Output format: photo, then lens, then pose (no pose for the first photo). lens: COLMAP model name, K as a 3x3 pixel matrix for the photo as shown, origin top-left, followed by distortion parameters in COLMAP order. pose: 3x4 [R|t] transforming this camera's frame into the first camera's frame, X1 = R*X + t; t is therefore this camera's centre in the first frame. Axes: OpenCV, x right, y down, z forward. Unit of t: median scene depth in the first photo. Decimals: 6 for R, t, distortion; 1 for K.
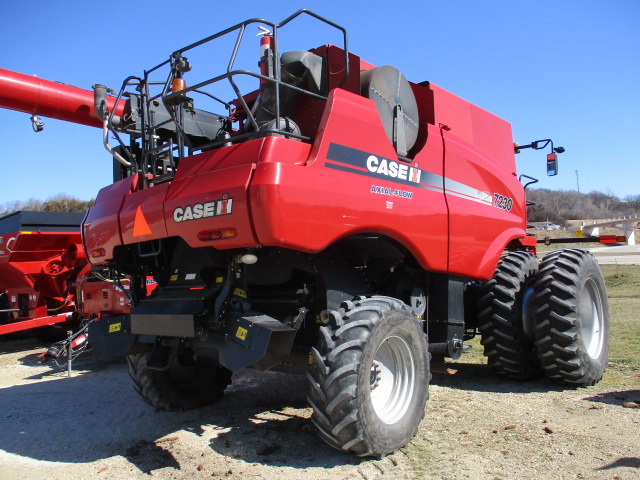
lens RADIAL K [[516.2, 0, 312.7], [0, 516.2, 230.0], [0, 0, 1]] dist [-0.041204, 0.003938]
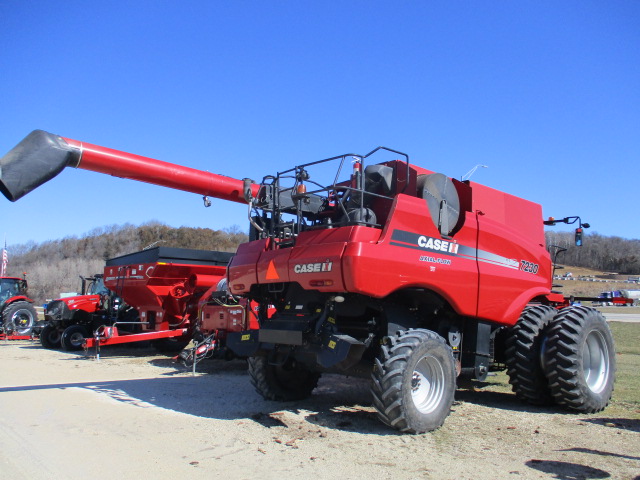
lens RADIAL K [[516.2, 0, 312.7], [0, 516.2, 230.0], [0, 0, 1]] dist [-0.041204, 0.003938]
pose [[0.987058, 0.050111, -0.152333, 0.025143], [-0.060430, 0.996126, -0.063877, -0.041943], [0.148542, 0.072256, 0.986263, -0.516043]]
